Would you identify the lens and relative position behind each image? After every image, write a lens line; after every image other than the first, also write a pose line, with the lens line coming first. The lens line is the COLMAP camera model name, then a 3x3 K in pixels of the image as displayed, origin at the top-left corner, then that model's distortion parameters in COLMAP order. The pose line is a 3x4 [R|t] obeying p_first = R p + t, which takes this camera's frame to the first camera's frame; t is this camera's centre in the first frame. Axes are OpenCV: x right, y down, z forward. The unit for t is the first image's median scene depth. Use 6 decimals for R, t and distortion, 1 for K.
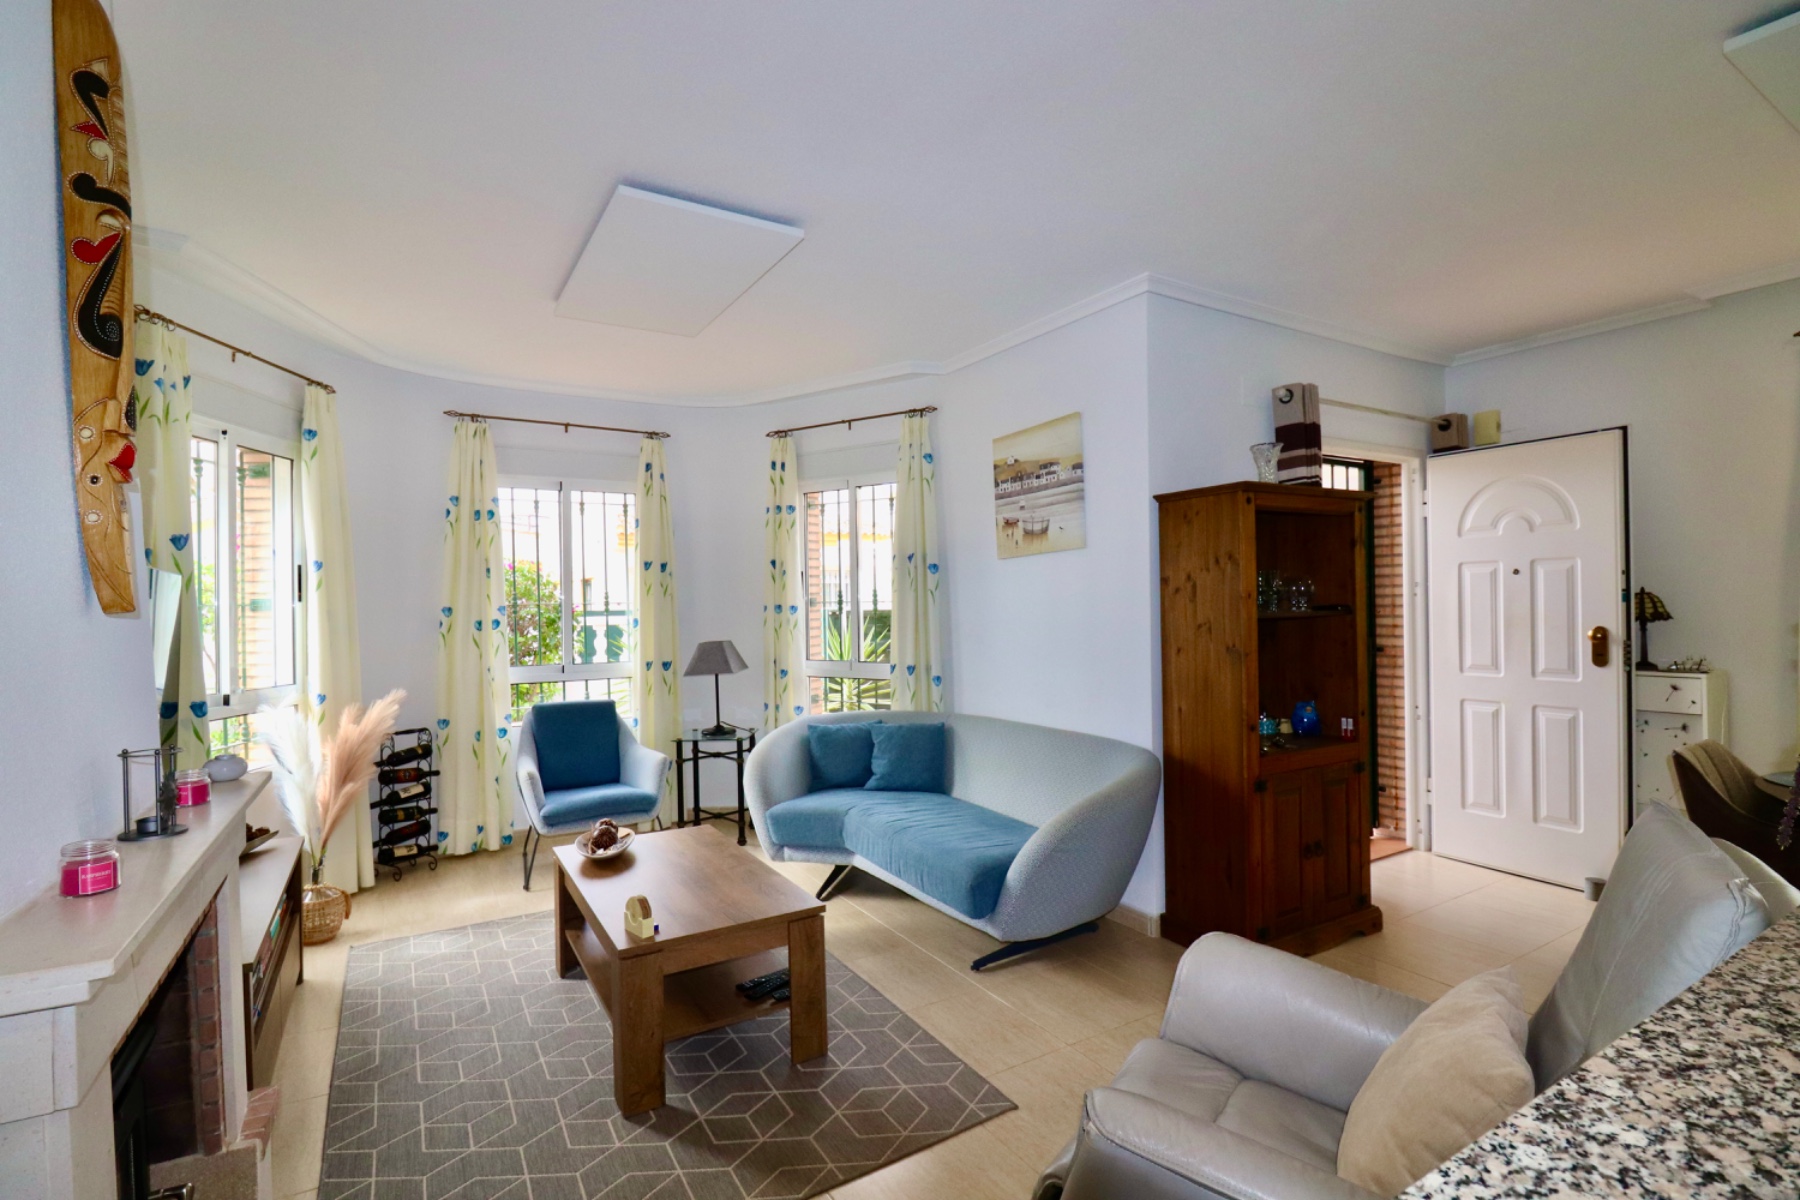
lens RADIAL K [[837.1, 0, 904.4], [0, 837.1, 601.2], [0, 0, 1]] dist [0.000163, -0.012168]
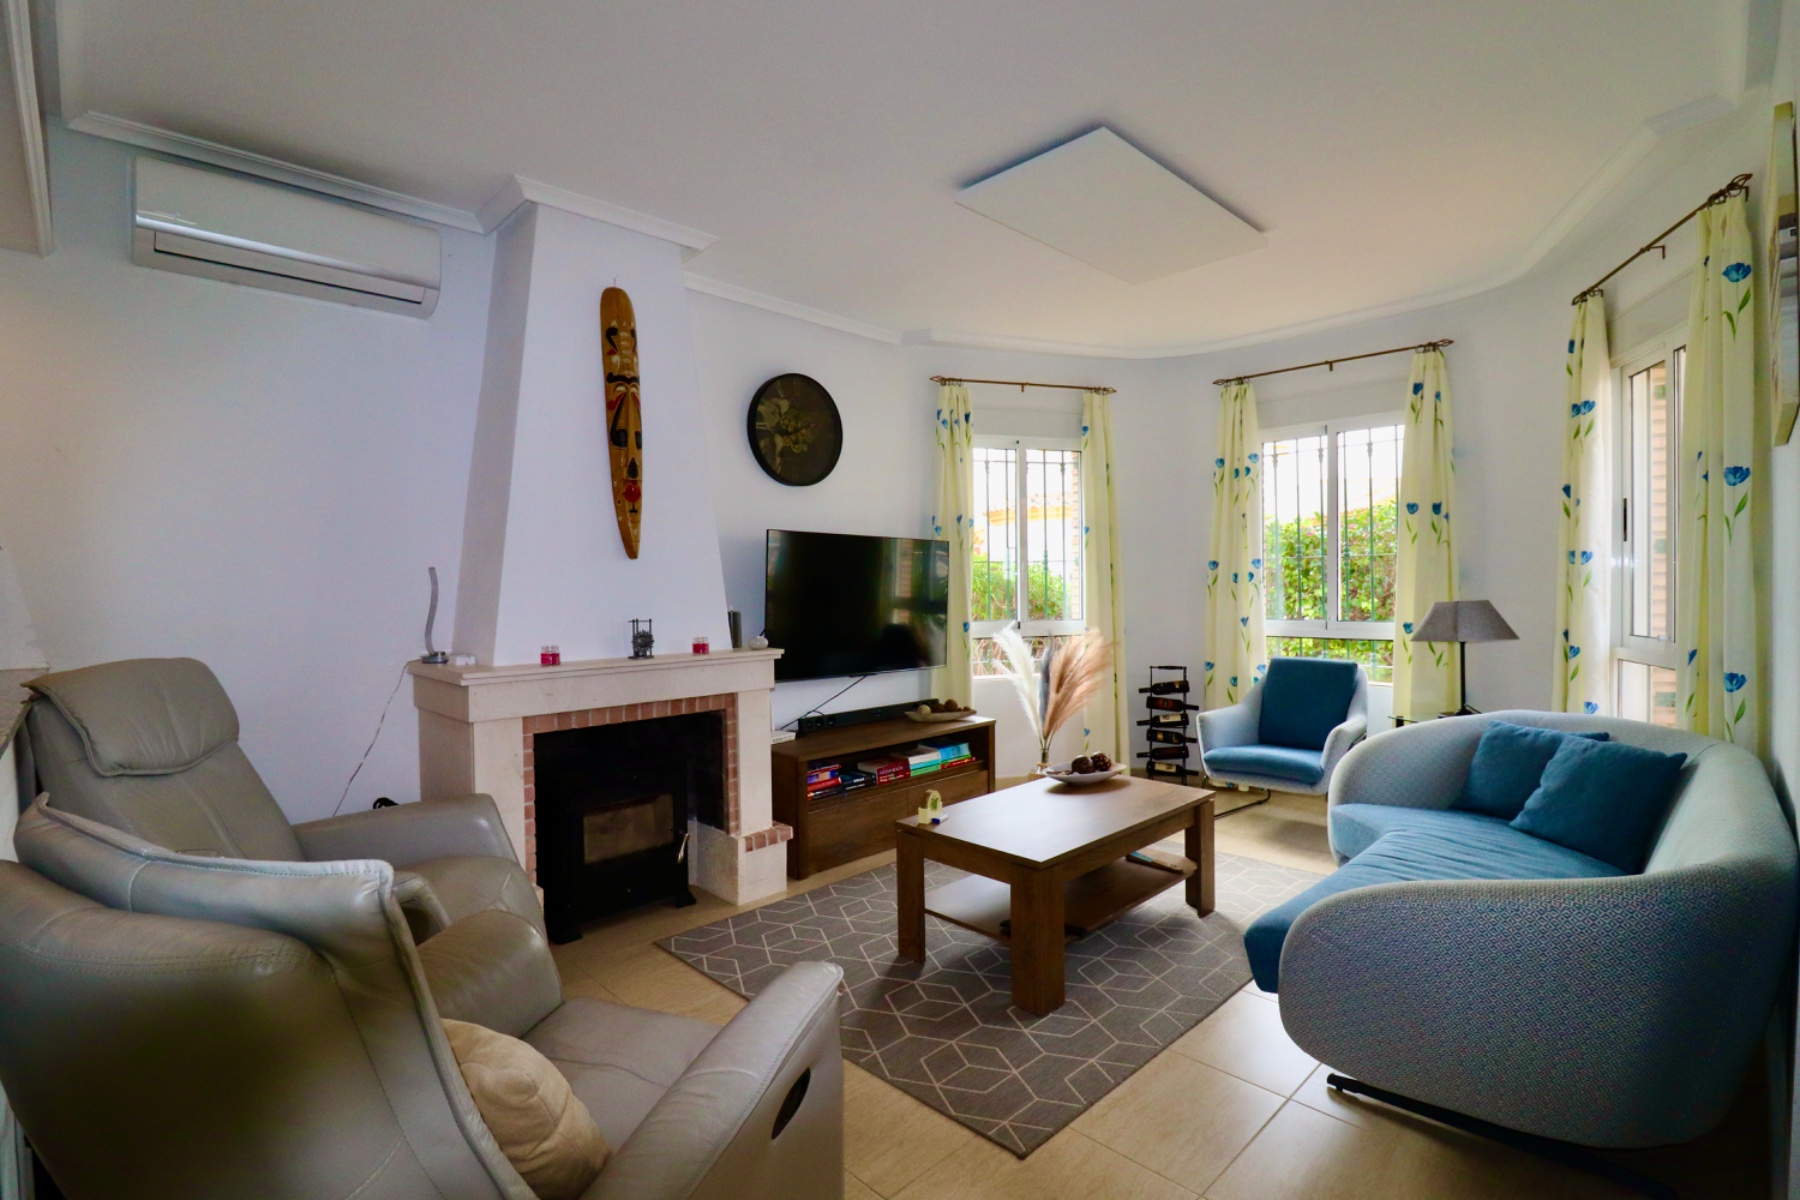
lens RADIAL K [[837.1, 0, 904.4], [0, 837.1, 601.2], [0, 0, 1]] dist [0.000163, -0.012168]
pose [[0.229351, 0.030200, -0.972875, 0.456698], [0.011835, 0.999358, 0.033812, 0.019029], [0.973272, -0.019269, 0.228847, 0.370372]]
